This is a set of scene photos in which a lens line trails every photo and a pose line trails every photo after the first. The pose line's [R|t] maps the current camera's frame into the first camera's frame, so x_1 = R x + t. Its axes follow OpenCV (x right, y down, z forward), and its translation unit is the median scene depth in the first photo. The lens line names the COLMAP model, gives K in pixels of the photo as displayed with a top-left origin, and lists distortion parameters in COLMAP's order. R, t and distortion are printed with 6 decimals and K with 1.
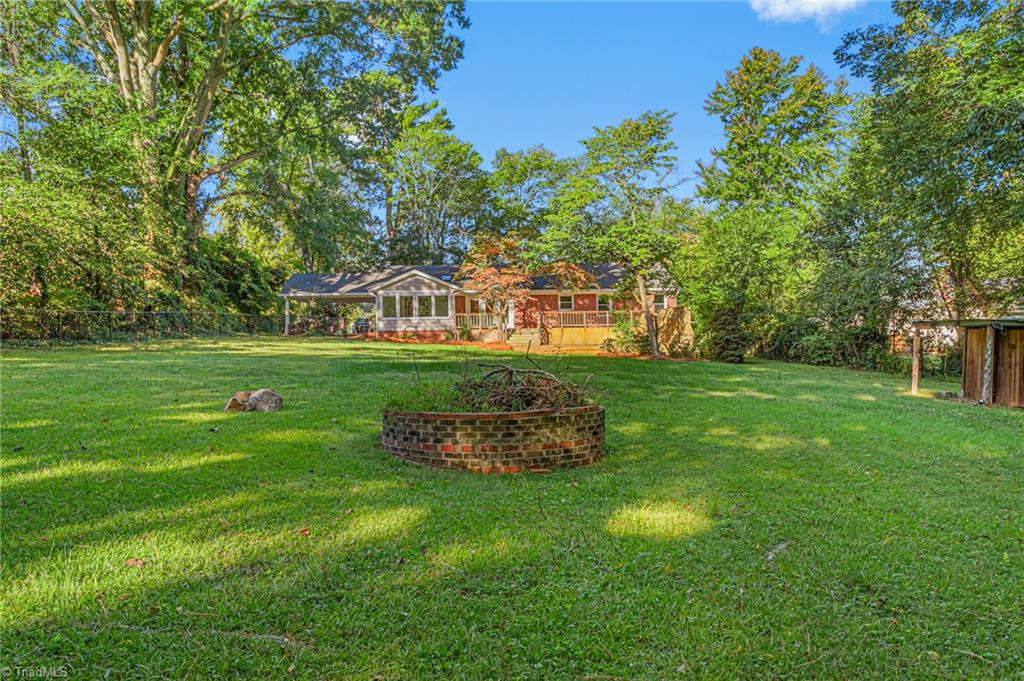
lens RADIAL K [[759.4, 0, 511.2], [0, 759.4, 342.5], [0, 0, 1]] dist [0.000854, 0.000092]
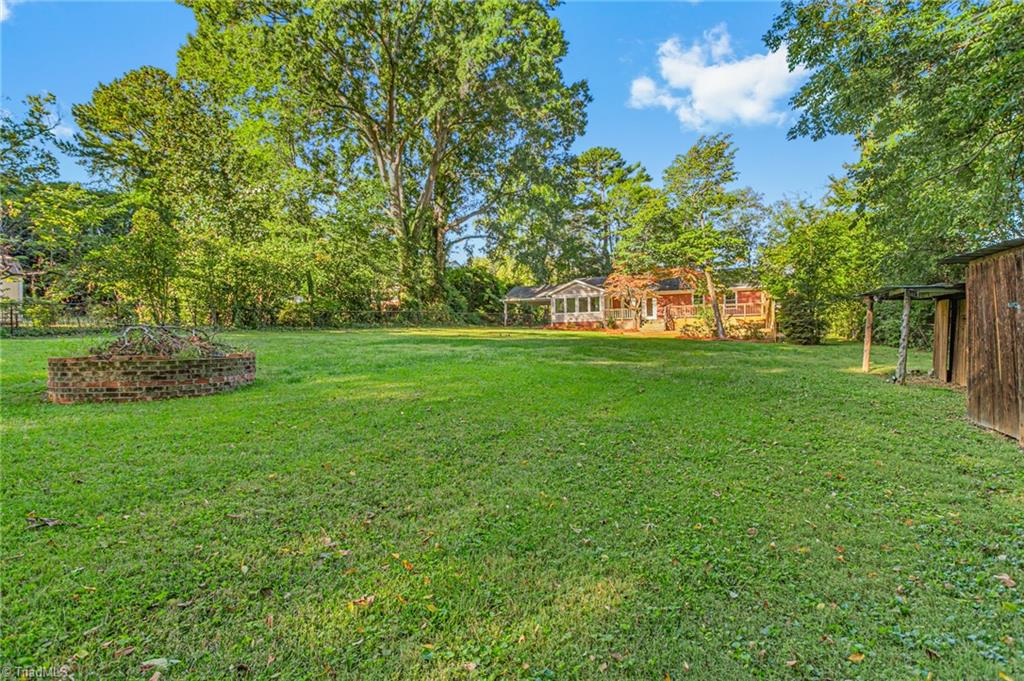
lens RADIAL K [[495.8, 0, 512.0], [0, 495.8, 338.8], [0, 0, 1]] dist [-0.006875, 0.005117]
pose [[0.892366, 0.000339, -0.451313, 0.189264], [0.003160, 0.999971, 0.006998, 0.010092], [0.451302, -0.007671, 0.892338, 0.104300]]
